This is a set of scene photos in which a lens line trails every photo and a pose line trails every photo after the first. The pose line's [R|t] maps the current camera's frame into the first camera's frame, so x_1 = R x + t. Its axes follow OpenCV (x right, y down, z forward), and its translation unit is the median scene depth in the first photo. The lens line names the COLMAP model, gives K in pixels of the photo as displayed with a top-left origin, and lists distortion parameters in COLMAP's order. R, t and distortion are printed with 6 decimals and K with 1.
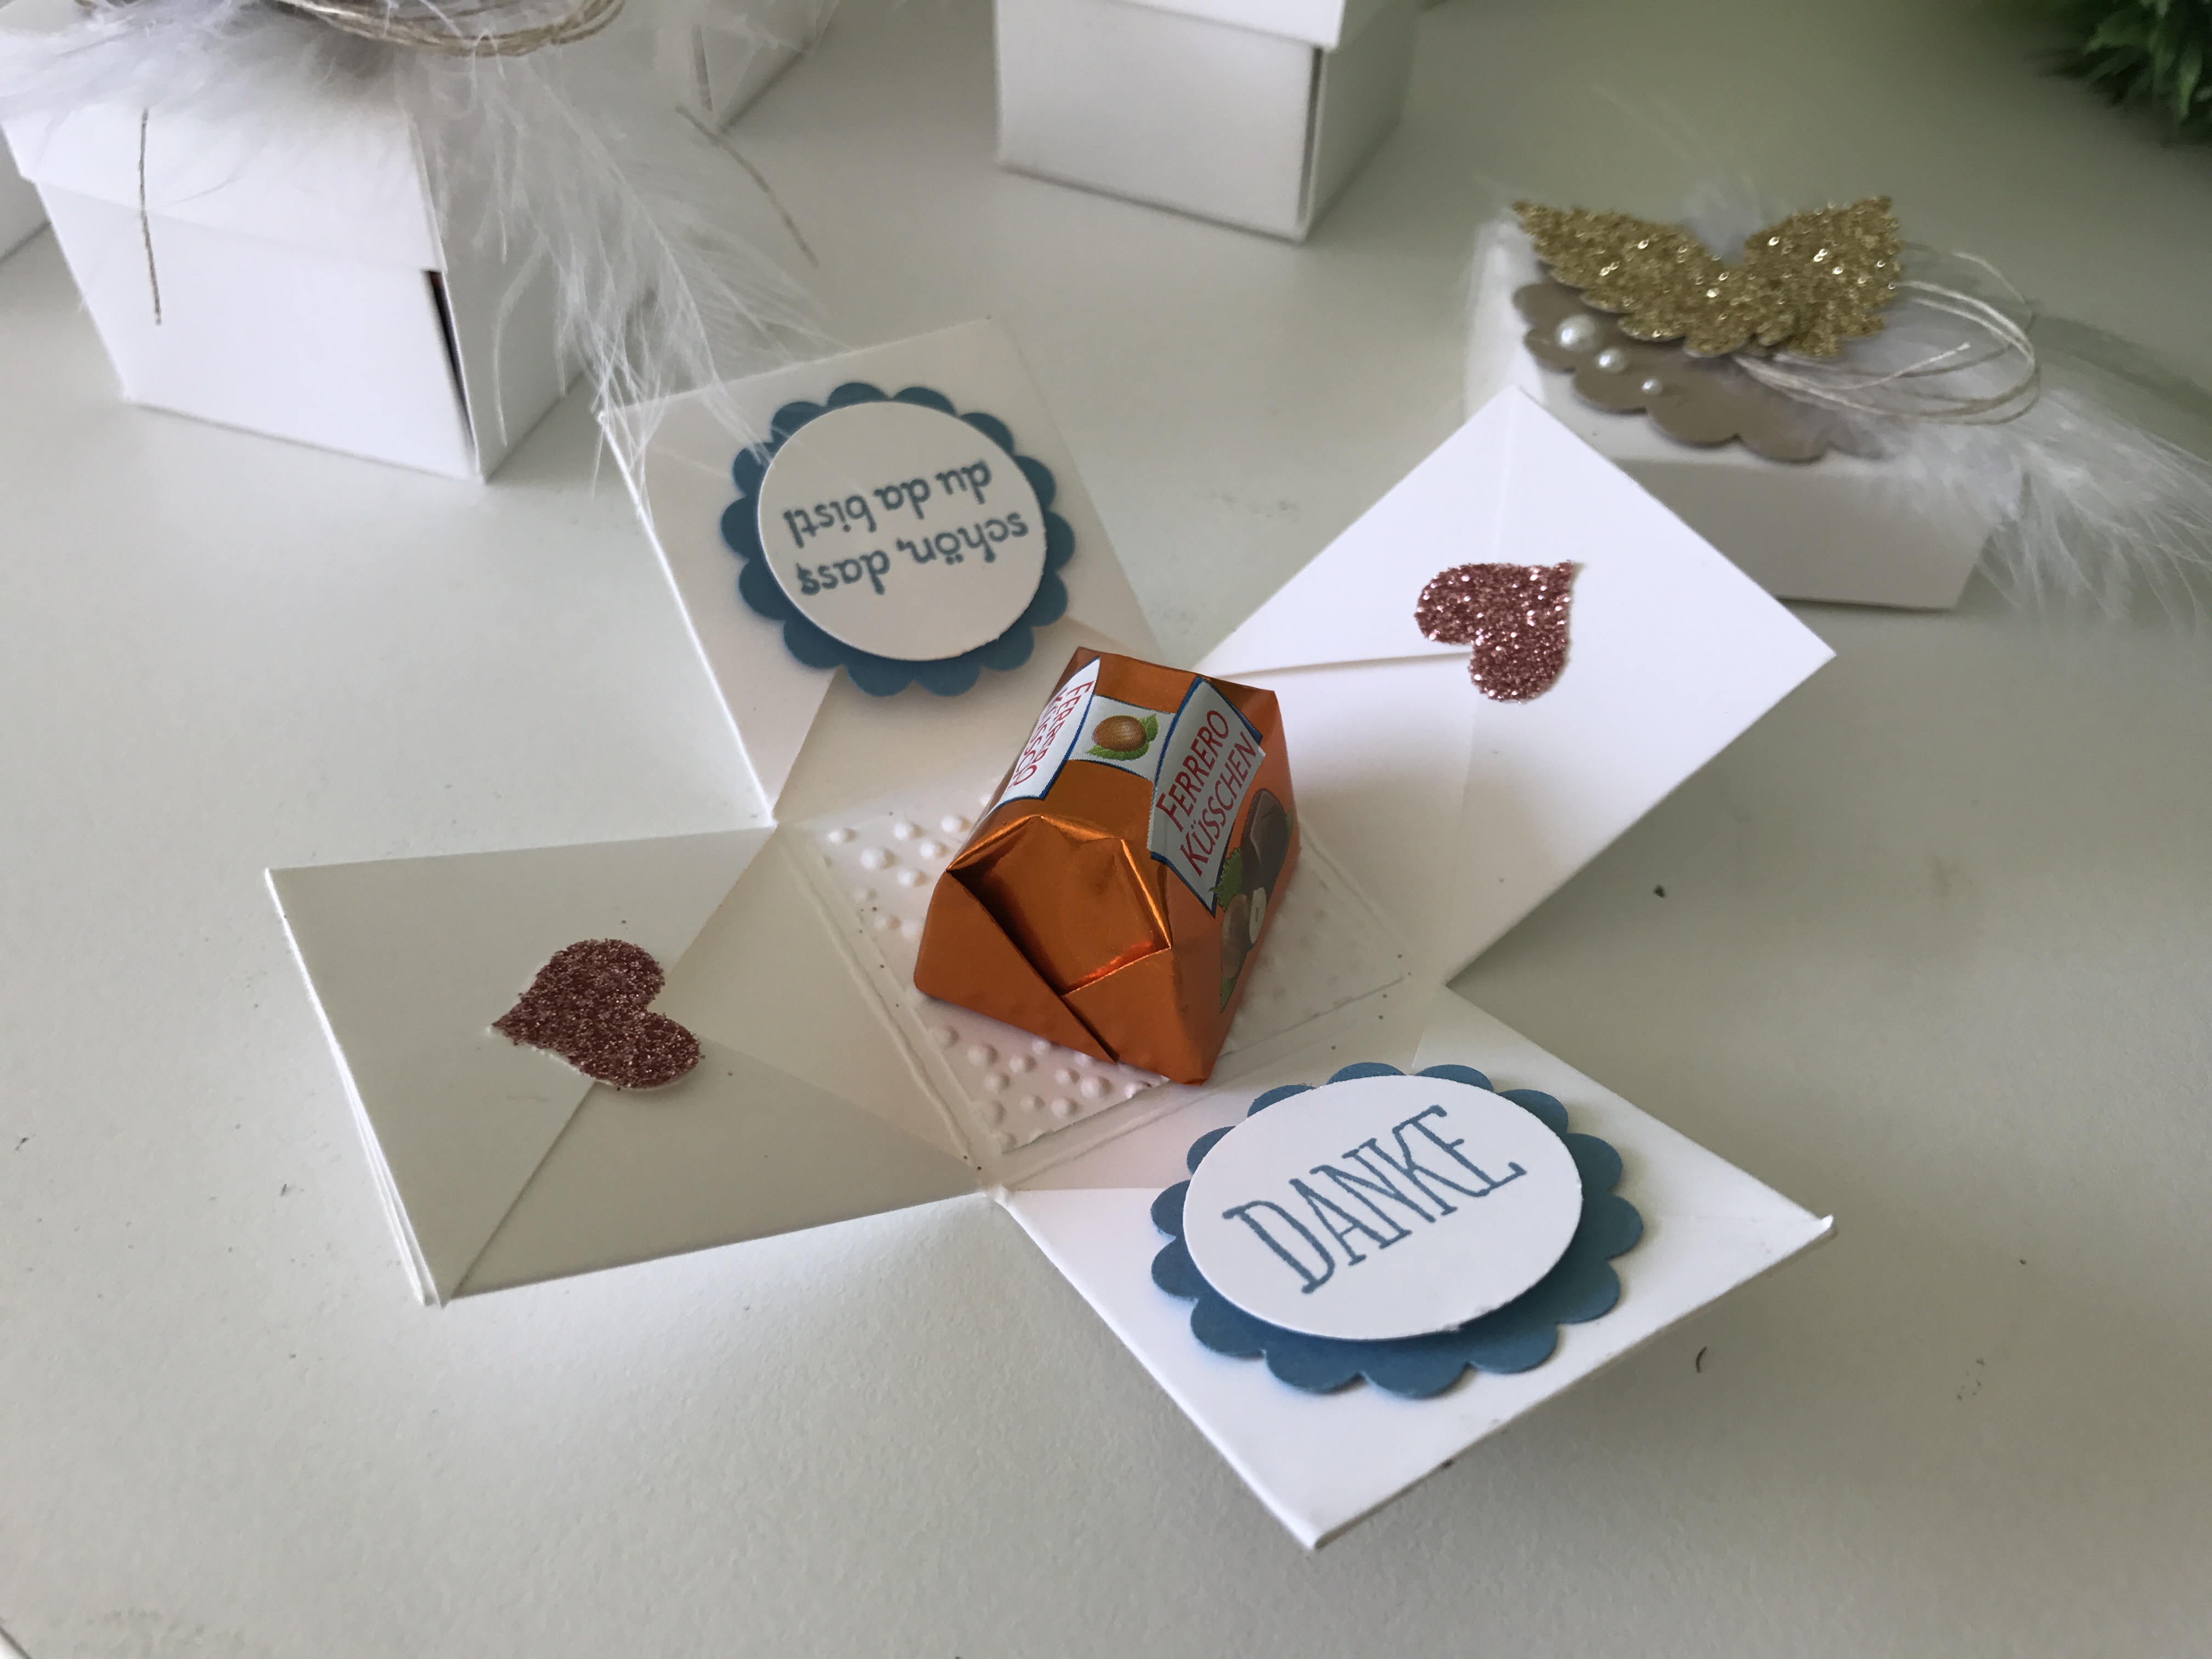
lens RADIAL K [[1930.2, 0, 1106.0], [0, 1930.2, 829.5], [0, 0, 1]] dist [-0.000420, -0.409354]
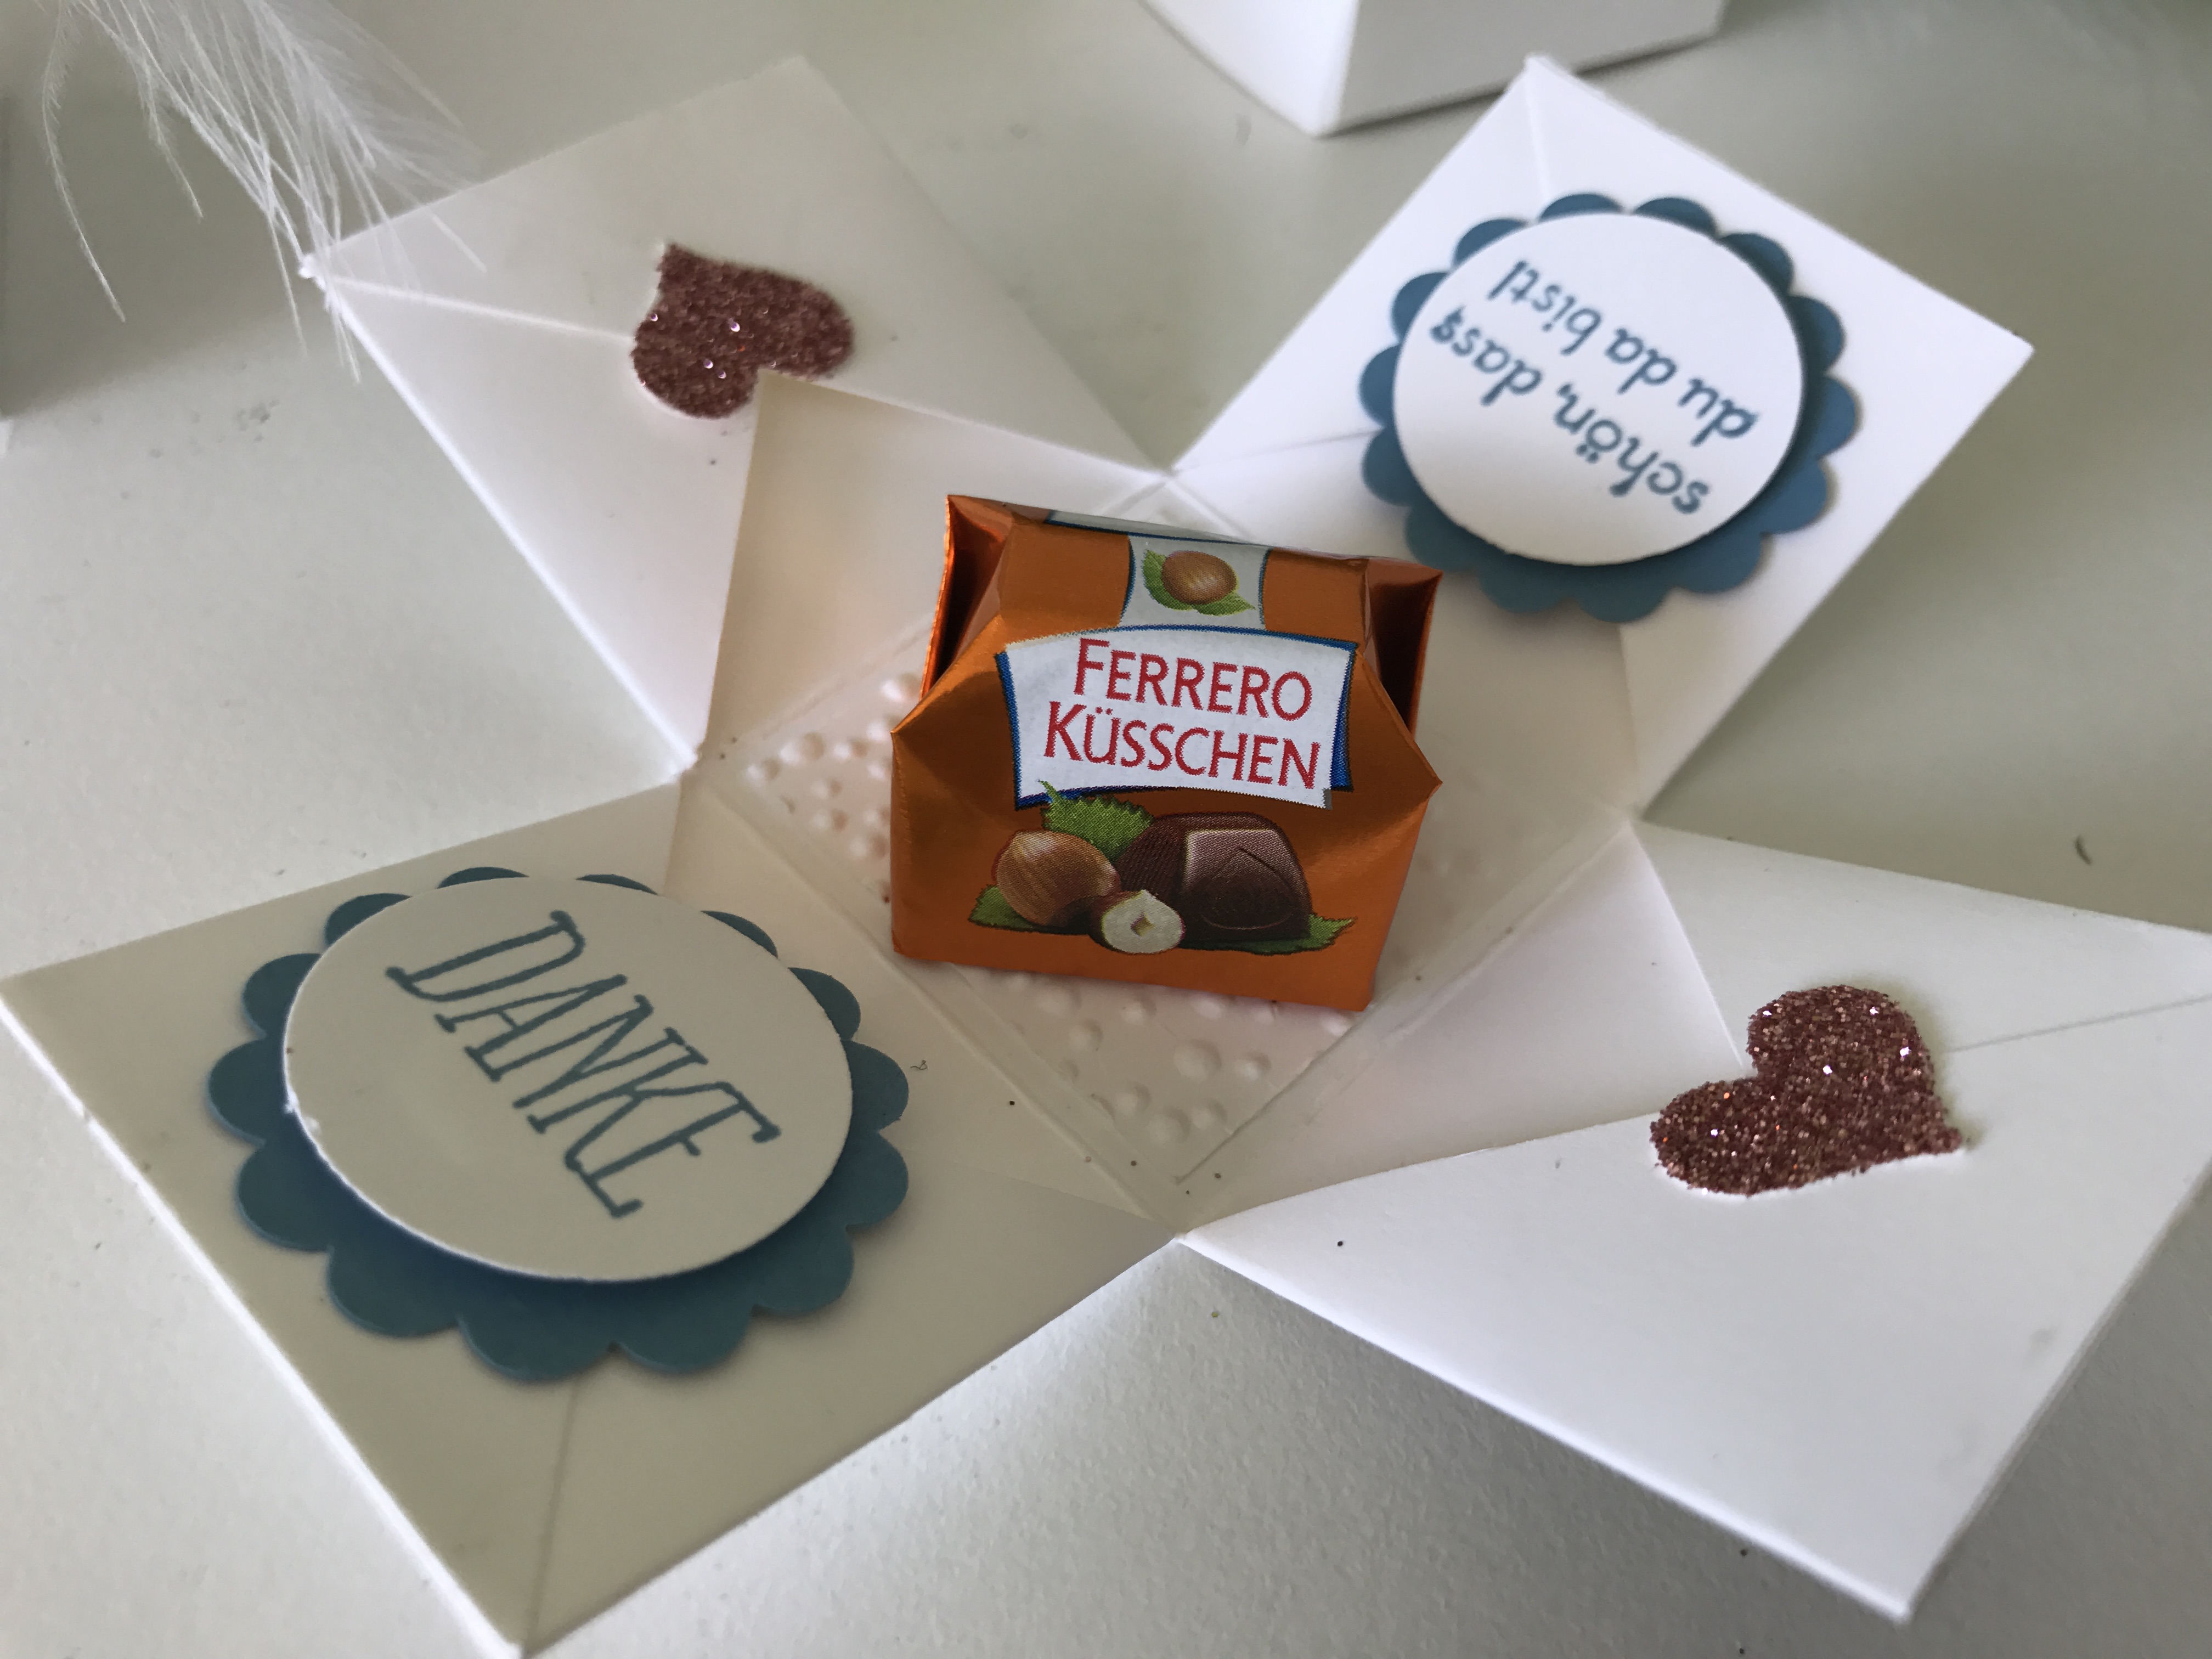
lens RADIAL K [[1930.2, 0, 1106.0], [0, 1930.2, 829.5], [0, 0, 1]] dist [-0.000420, -0.409354]
pose [[0.252322, 0.750530, -0.610769, 0.423004], [-0.732729, 0.560458, 0.386000, -0.208681], [0.632015, 0.350132, 0.691350, 0.445498]]
